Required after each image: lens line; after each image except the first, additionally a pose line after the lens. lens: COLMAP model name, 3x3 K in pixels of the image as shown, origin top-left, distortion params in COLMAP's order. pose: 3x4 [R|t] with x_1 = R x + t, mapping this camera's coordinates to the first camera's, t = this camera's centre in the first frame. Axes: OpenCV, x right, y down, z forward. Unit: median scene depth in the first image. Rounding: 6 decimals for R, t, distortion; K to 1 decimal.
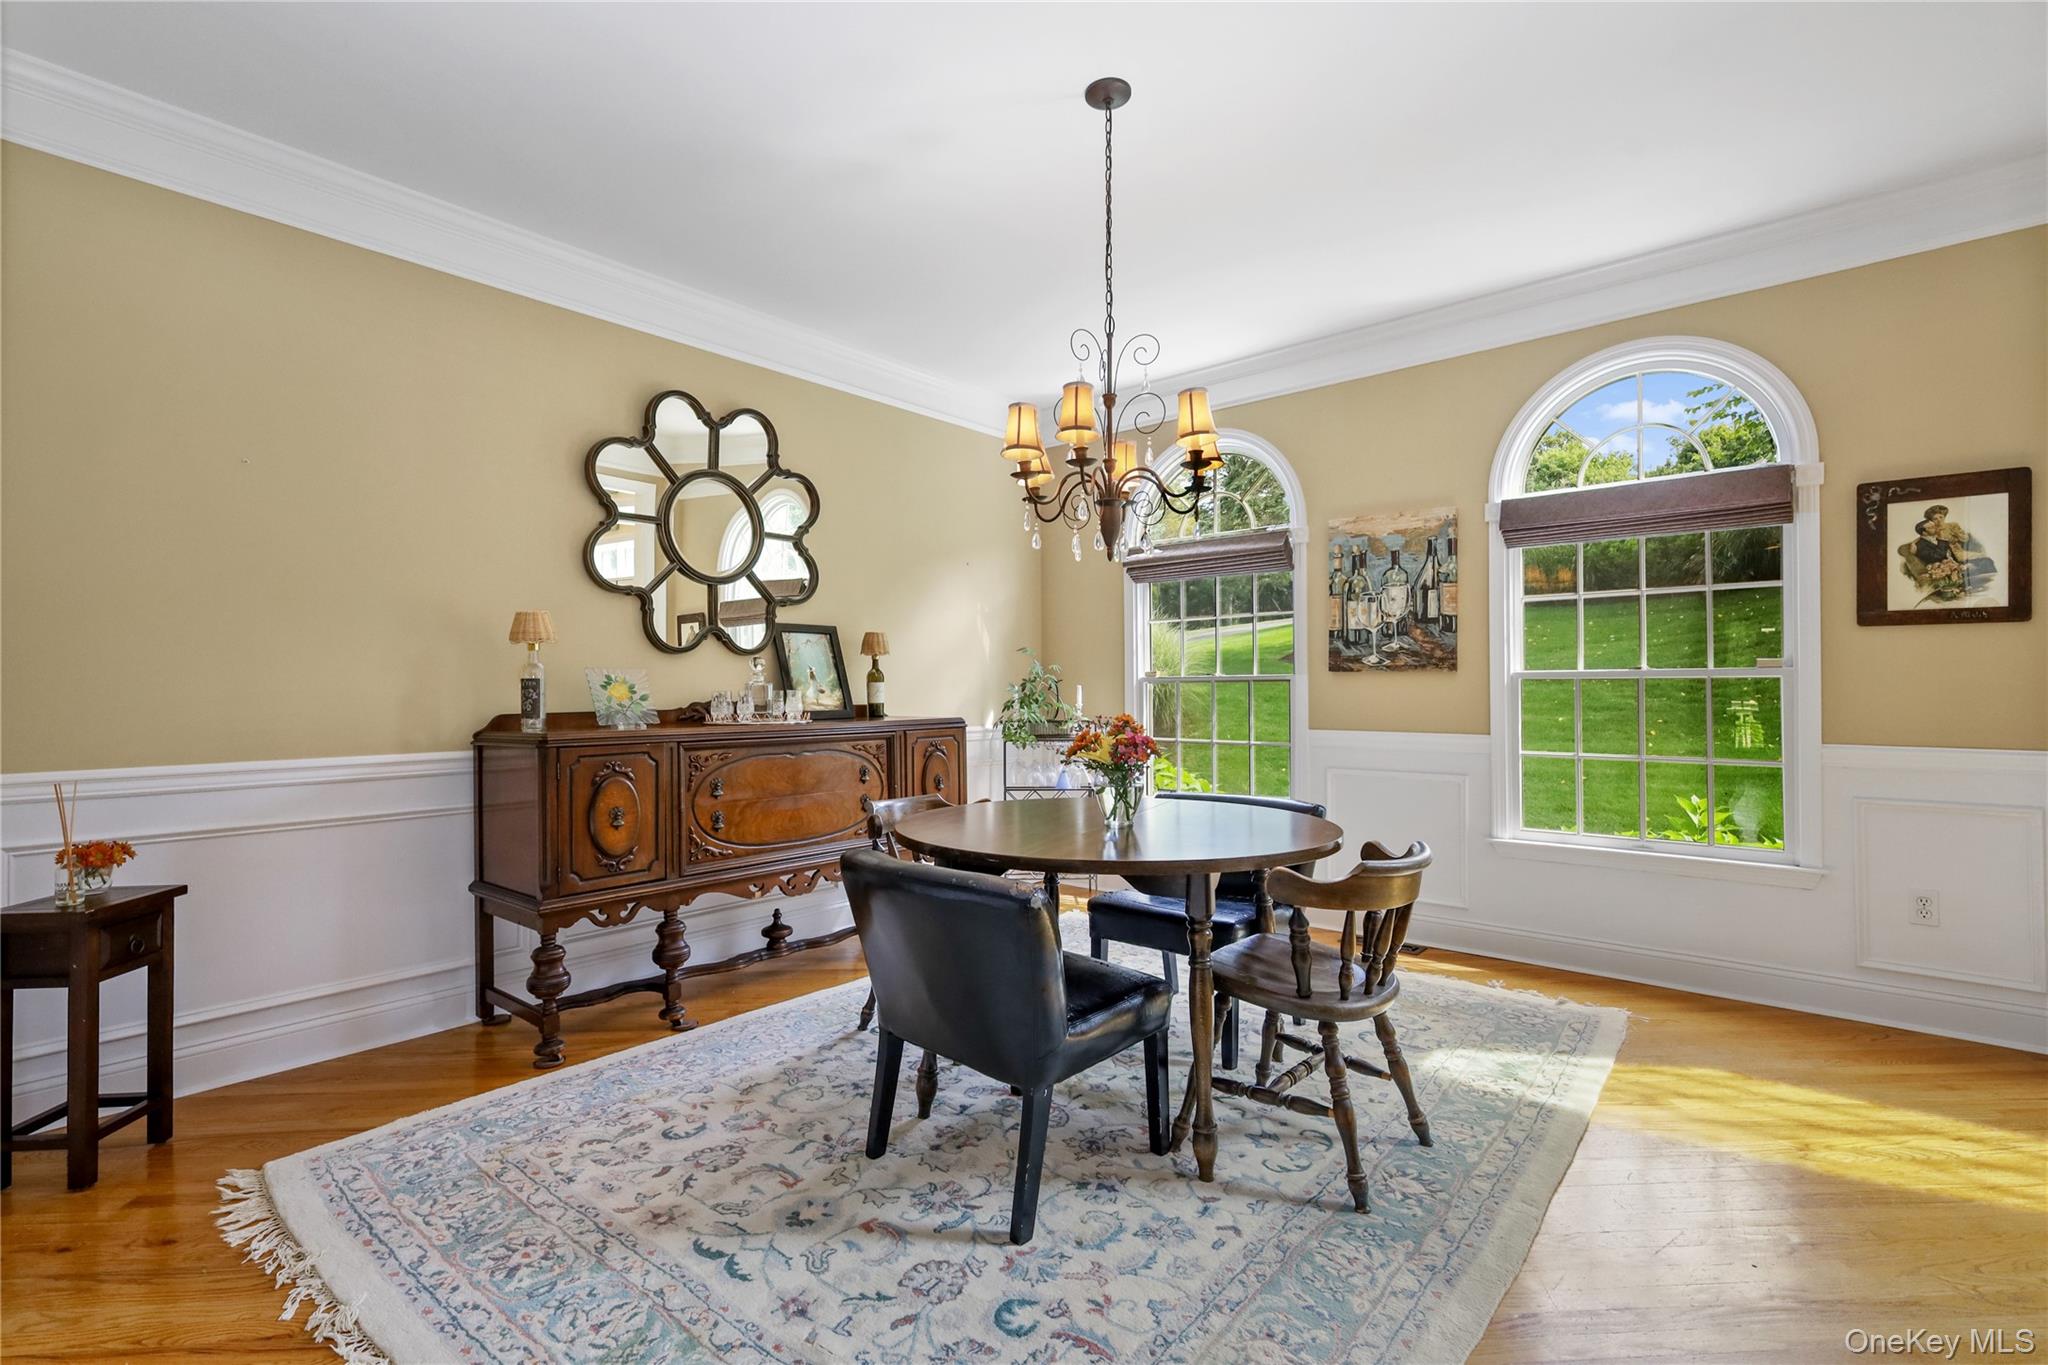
lens RADIAL K [[930.9, 0, 1024.2], [0, 930.9, 688.3], [0, 0, 1]] dist [0.004203, -0.000414]
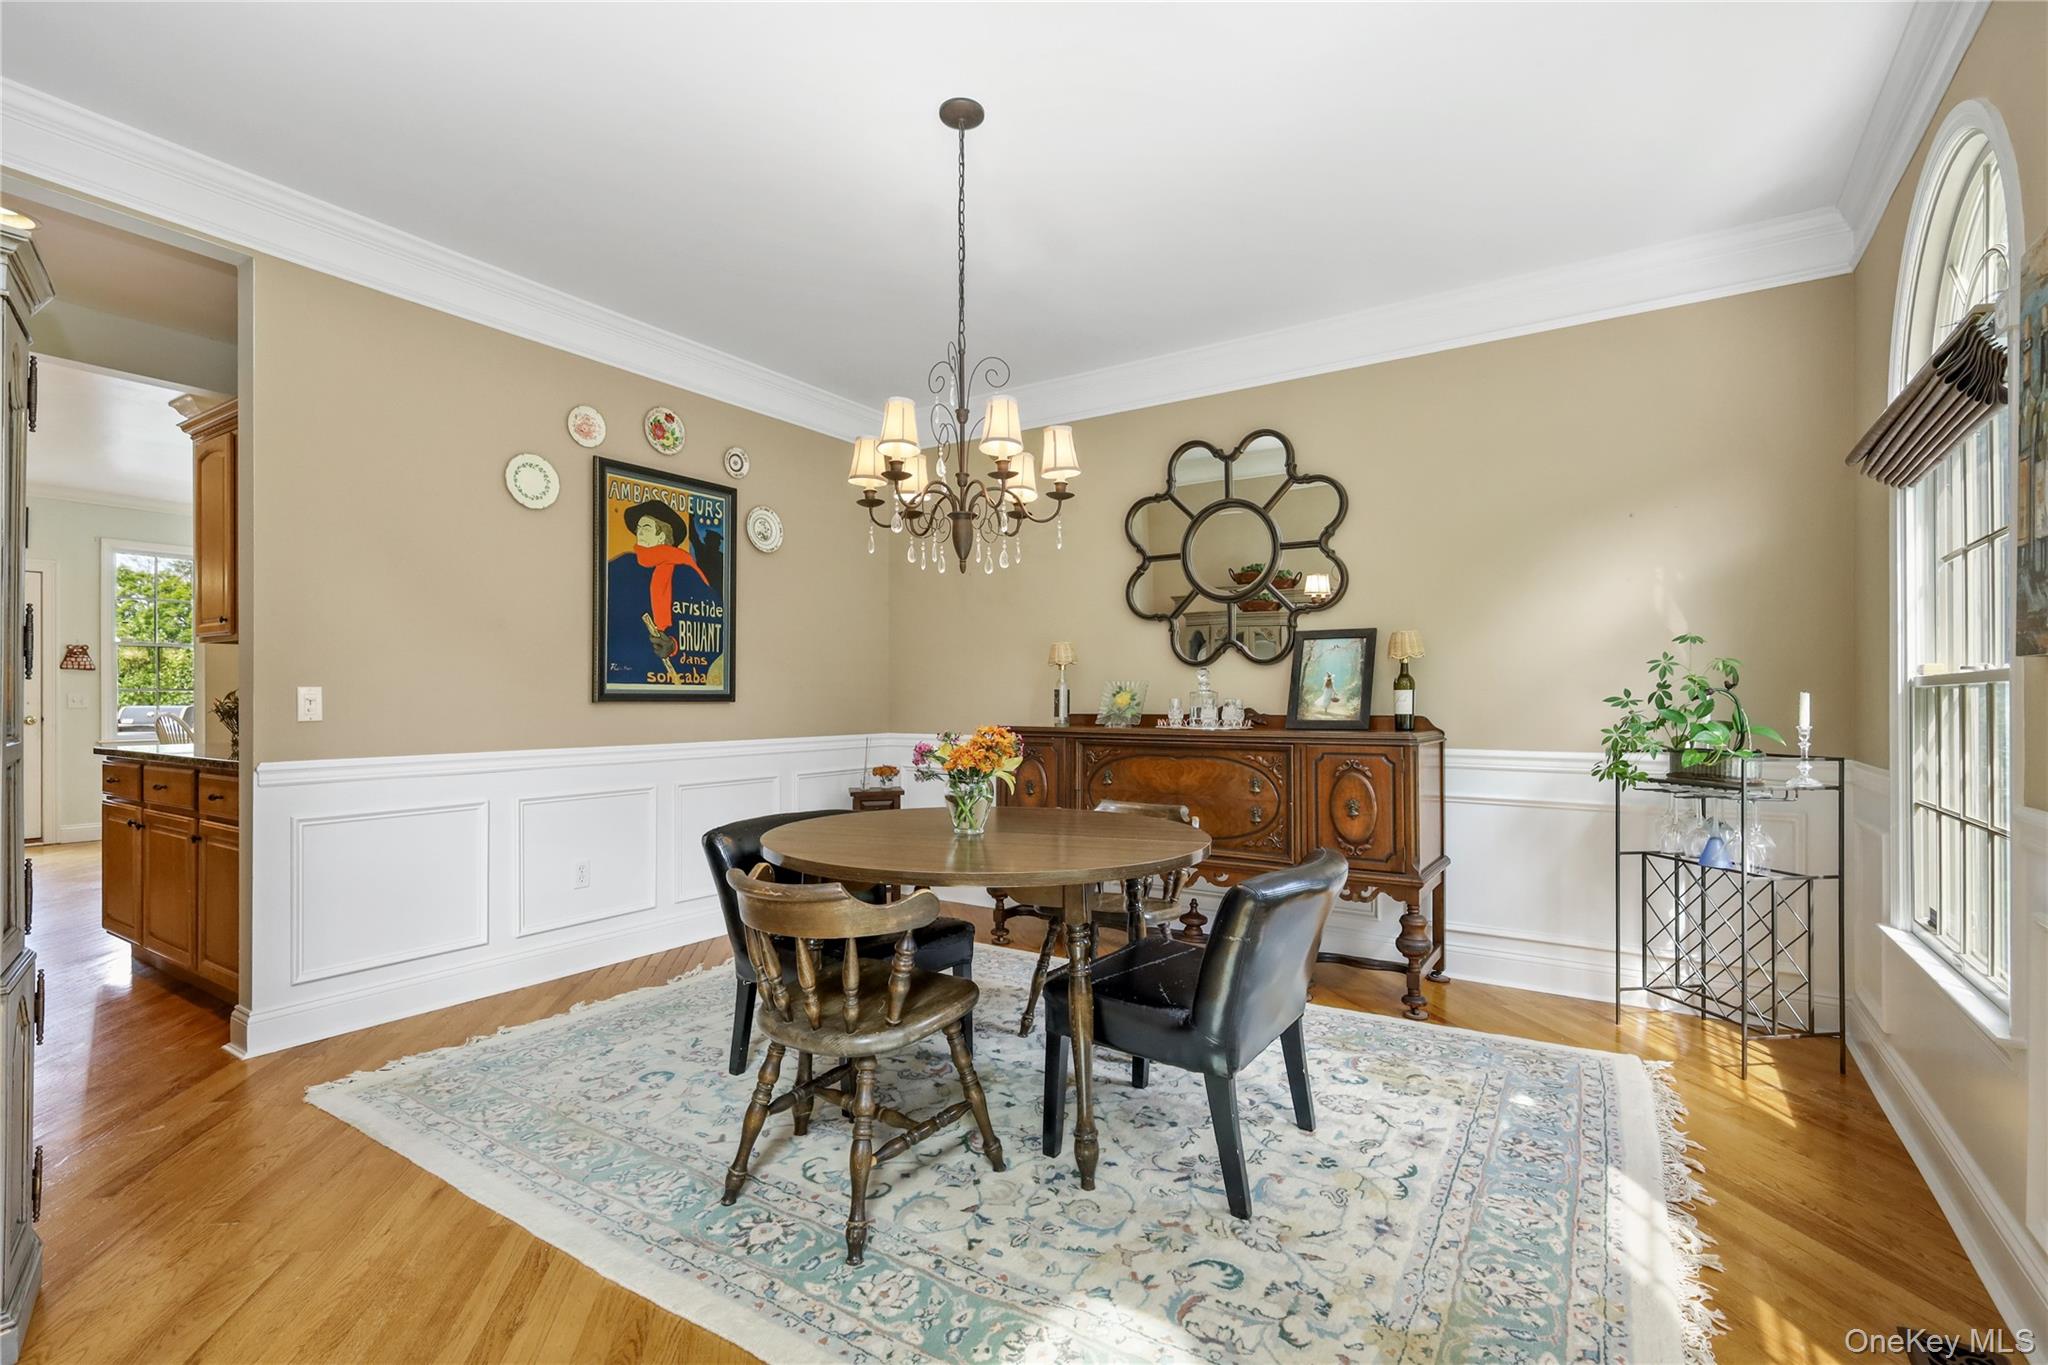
lens RADIAL K [[942.8, 0, 1024.6], [0, 942.8, 697.2], [0, 0, 1]] dist [0.013741, -0.000150]
pose [[0.121587, 0.003413, -0.992575, 0.731135], [0.003563, 0.999986, 0.003875, -0.004389], [0.992574, -0.004007, 0.121573, 0.604093]]
